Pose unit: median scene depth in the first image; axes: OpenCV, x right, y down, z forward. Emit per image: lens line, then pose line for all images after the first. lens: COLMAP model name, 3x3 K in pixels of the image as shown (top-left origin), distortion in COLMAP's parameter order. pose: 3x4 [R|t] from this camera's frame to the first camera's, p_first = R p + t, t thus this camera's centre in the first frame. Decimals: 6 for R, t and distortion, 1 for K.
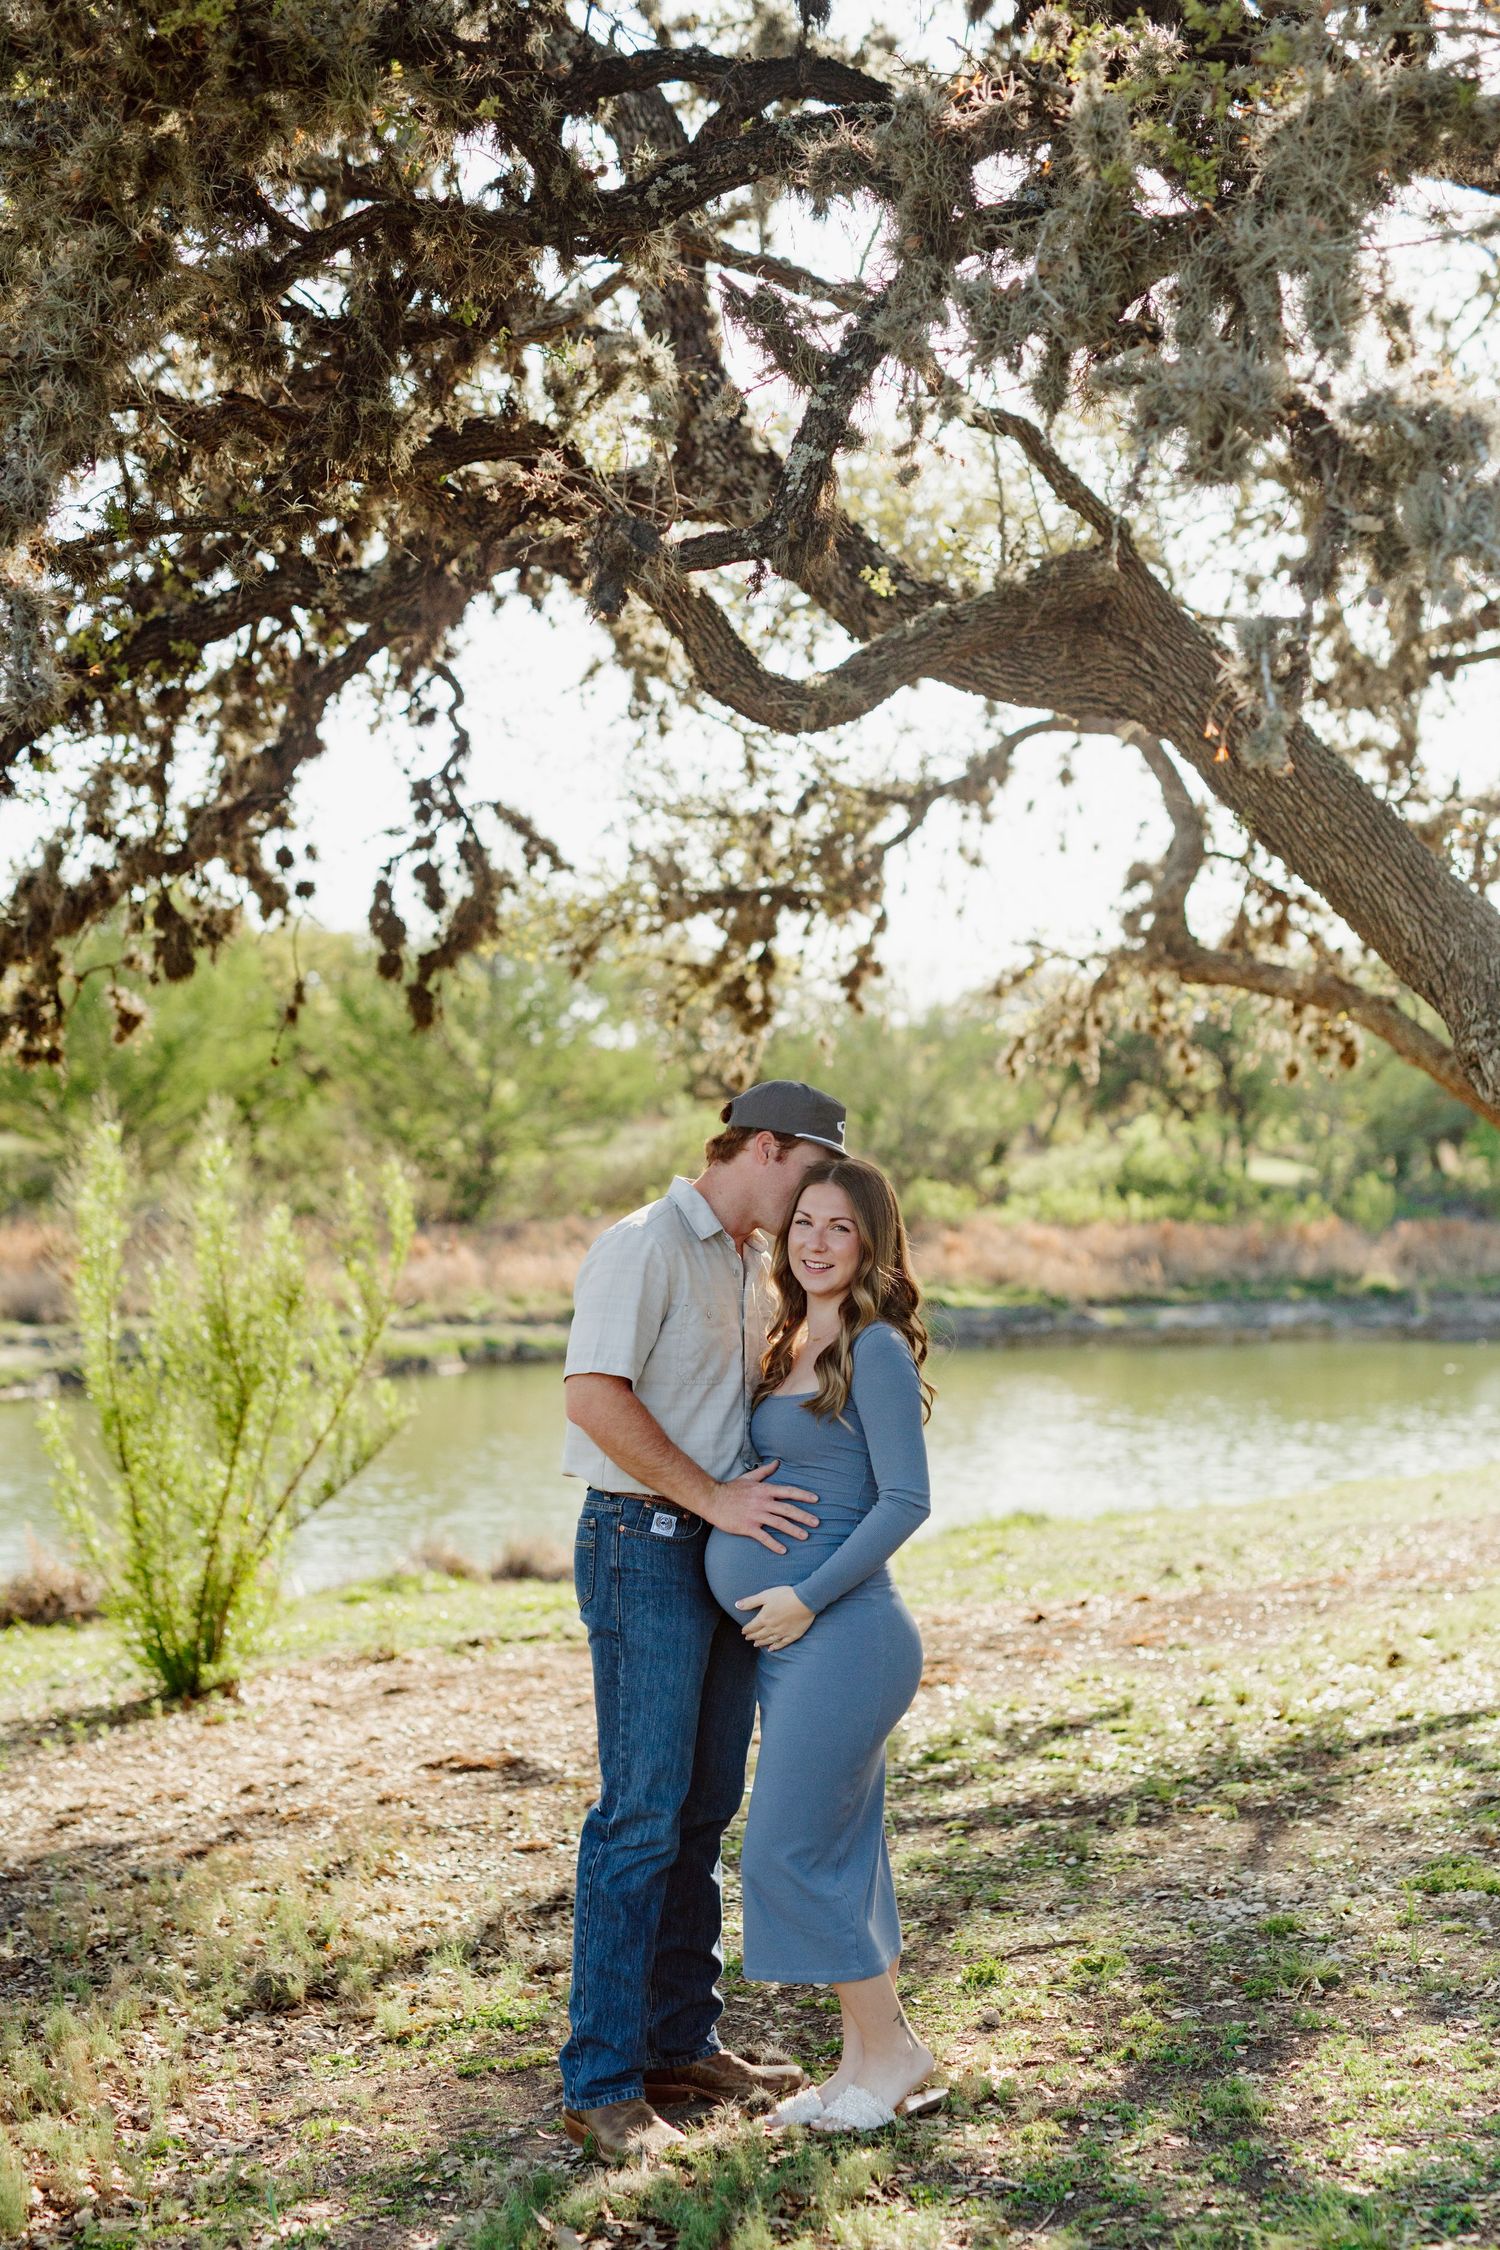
lens RADIAL K [[3382.6, 0, 750.0], [0, 3382.6, 1125.0], [0, 0, 1]] dist [0.199291, -0.000700]
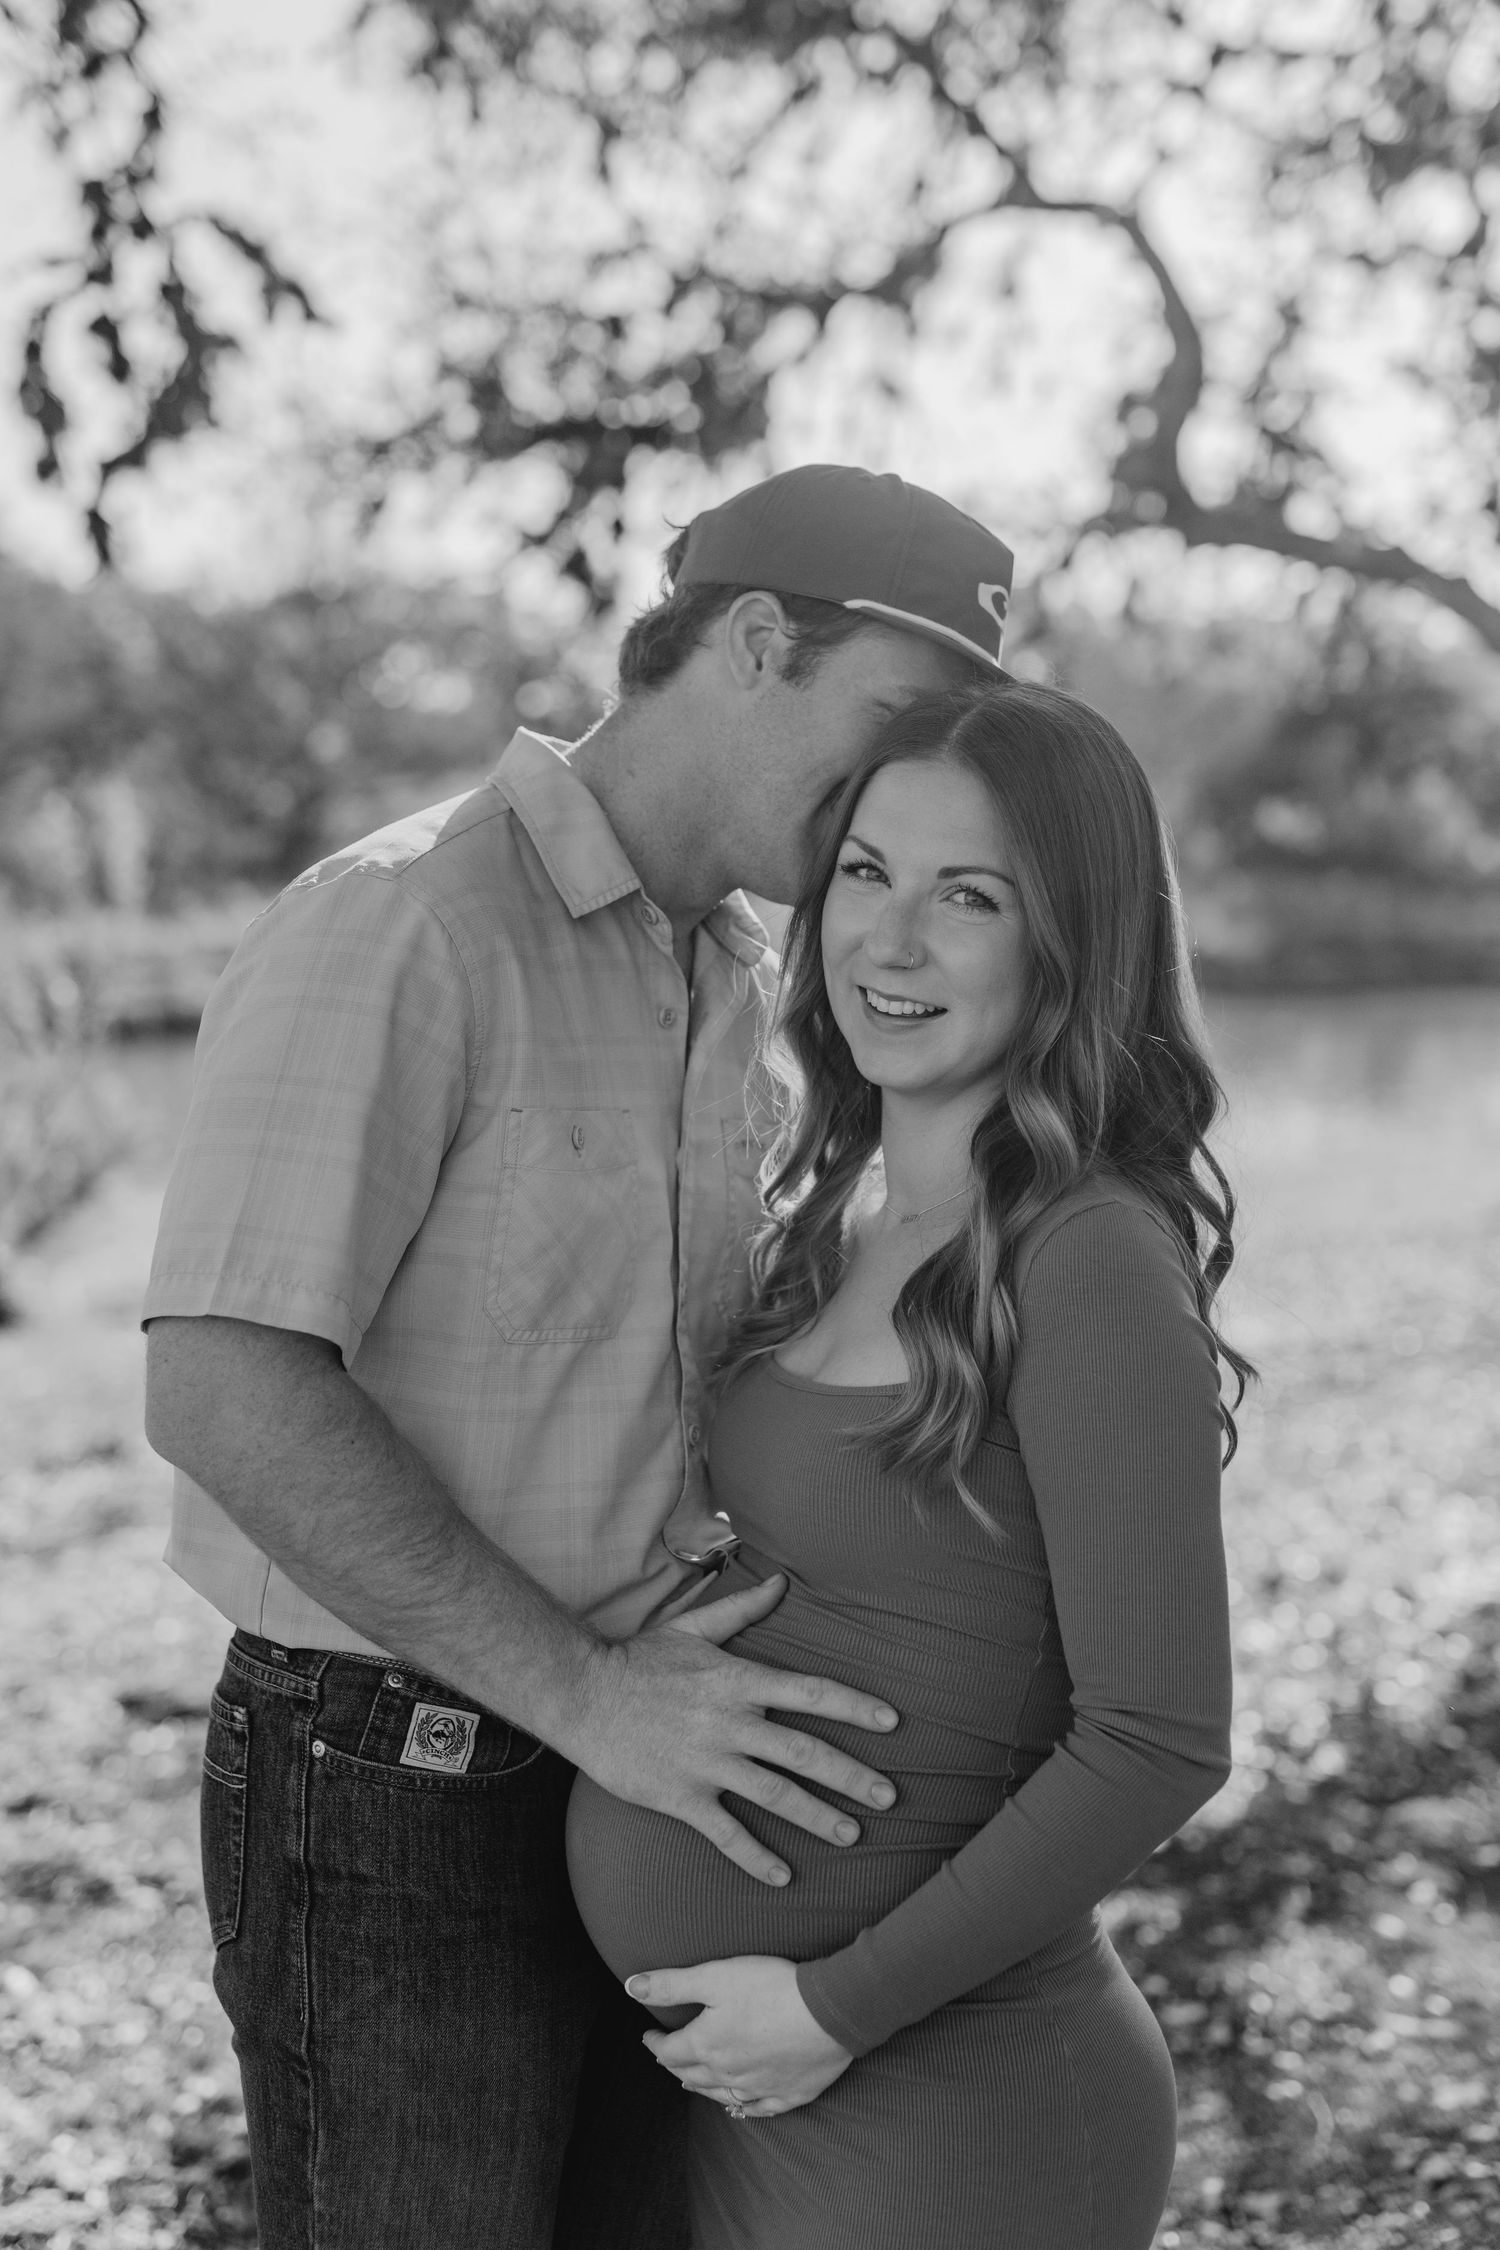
lens RADIAL K [[3203.0, 0, 753.5], [0, 3203.0, 802.3], [0, 0, 1]] dist [0.226289, -0.073080]
pose [[0.998374, 0.004323, 0.056837, -0.006150], [-0.004744, 0.999962, 0.007284, 0.009410], [-0.056804, -0.007542, 0.998357, 0.320493]]
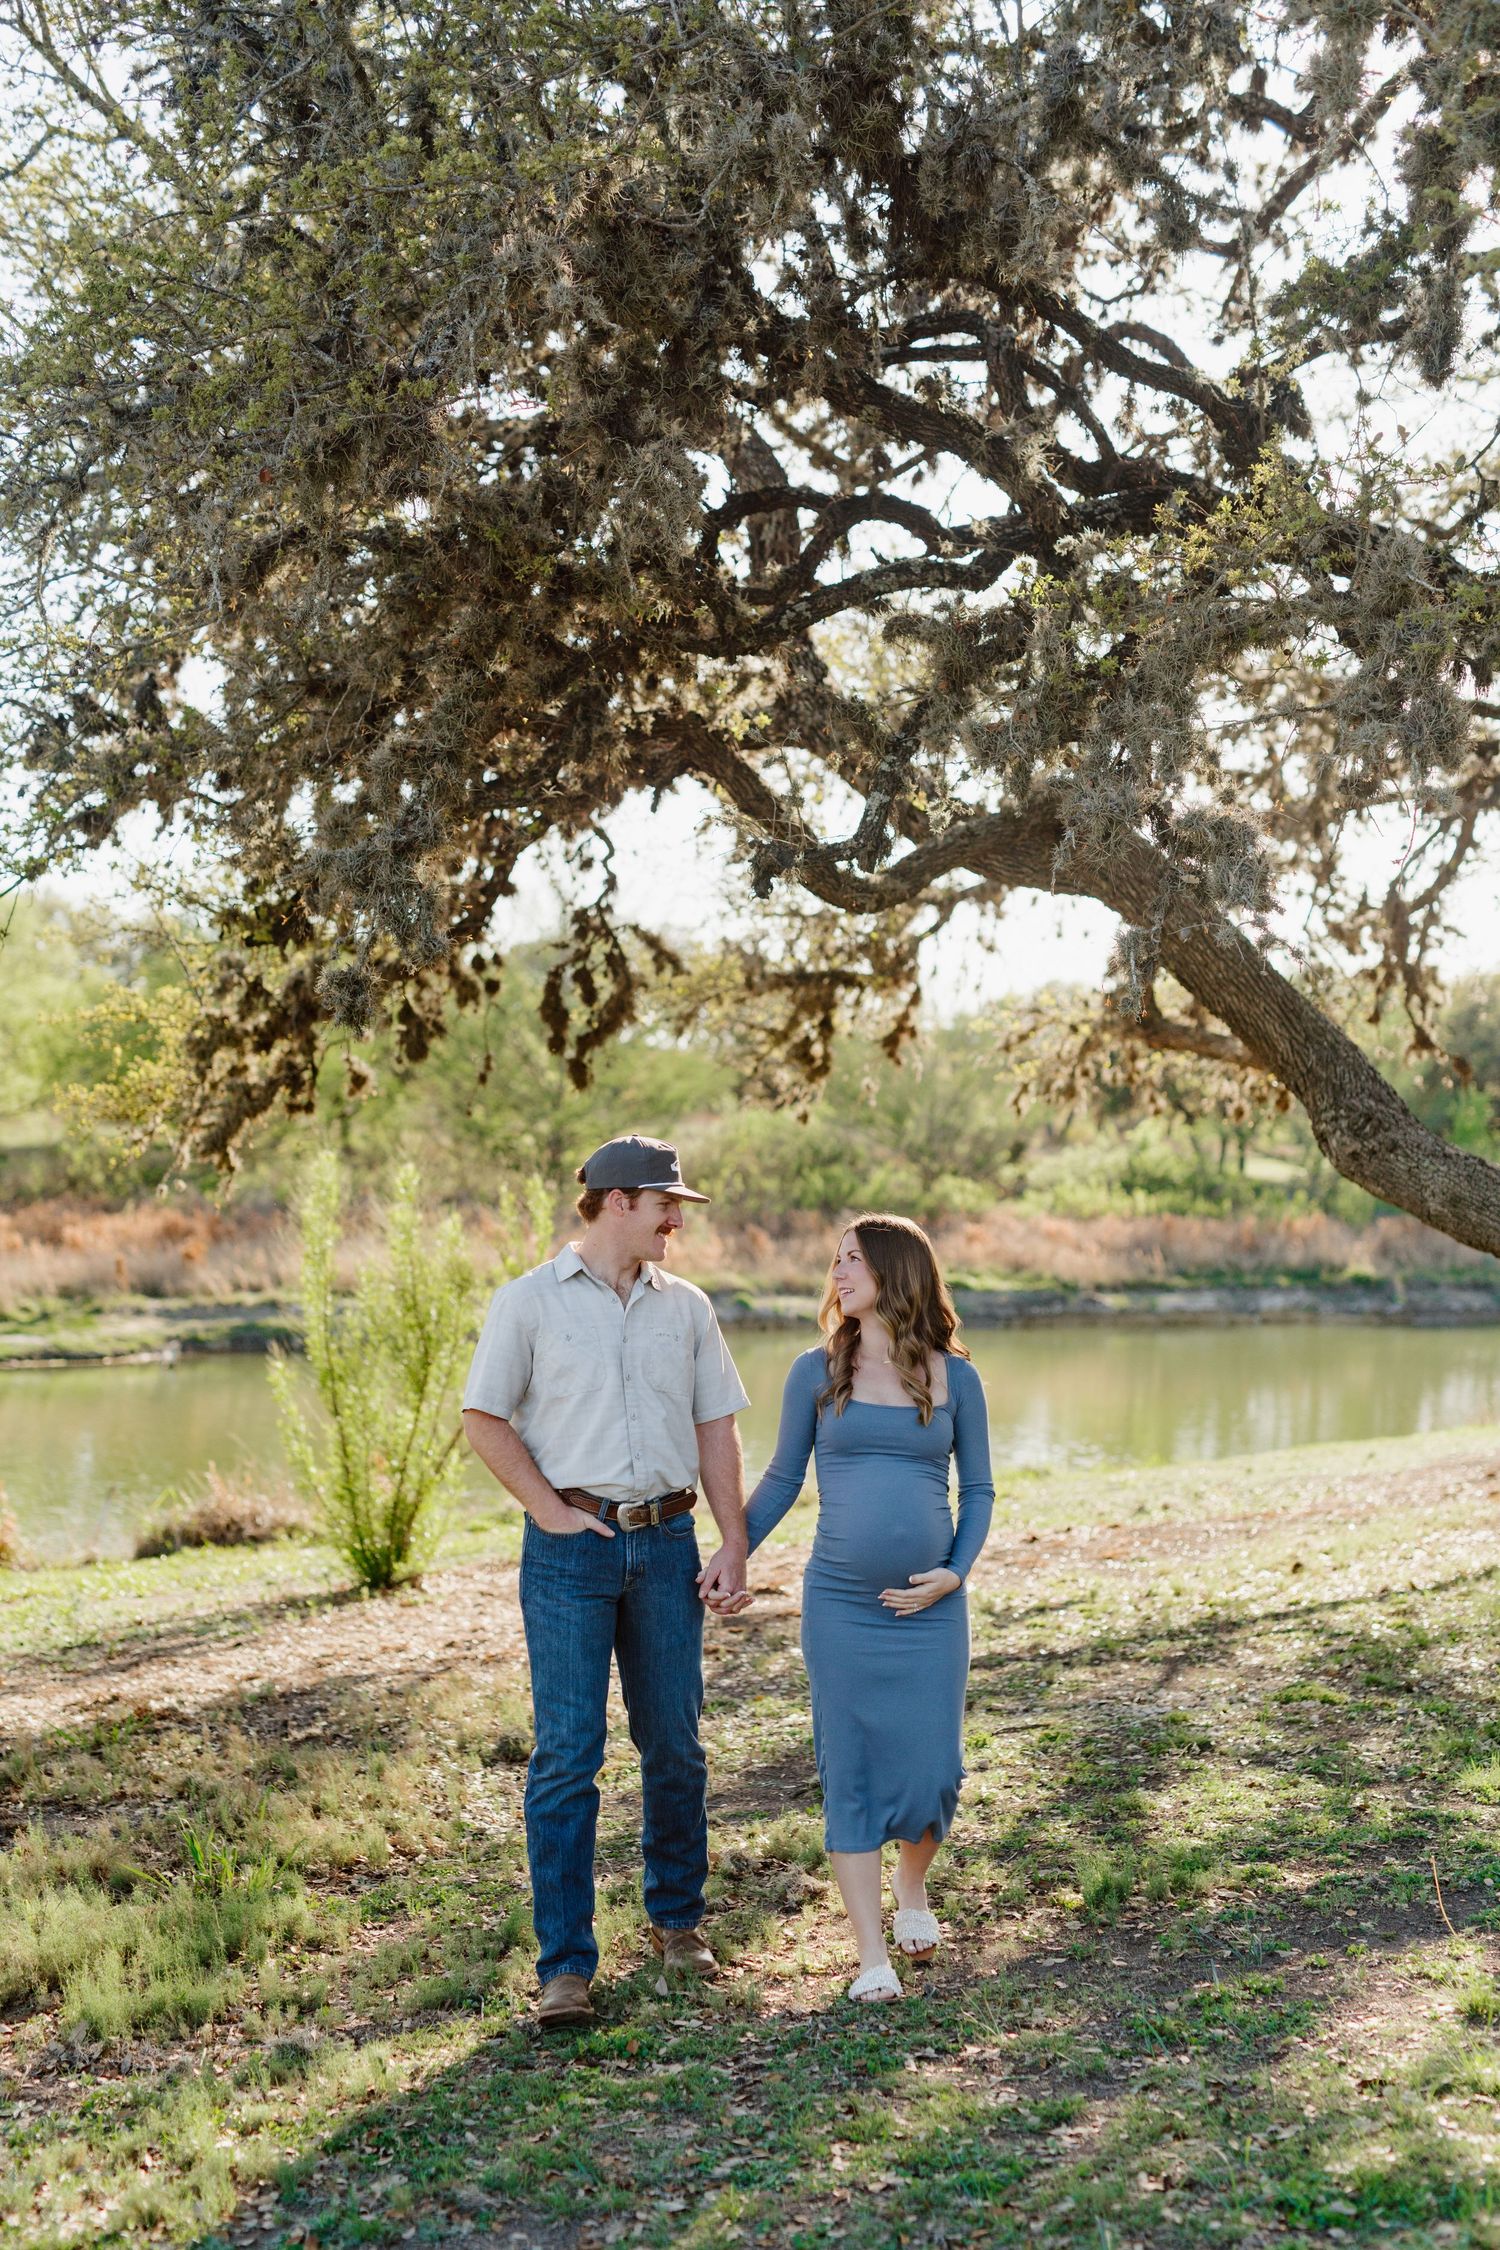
lens RADIAL K [[3248.5, 0, 750.0], [0, 3248.5, 1125.0], [0, 0, 1]] dist [0.243048, 0.033069]
pose [[0.999894, 0.010373, -0.010243, -0.012199], [-0.010326, 0.999936, 0.004677, -0.018185], [0.010291, -0.004571, 0.999937, -0.258780]]
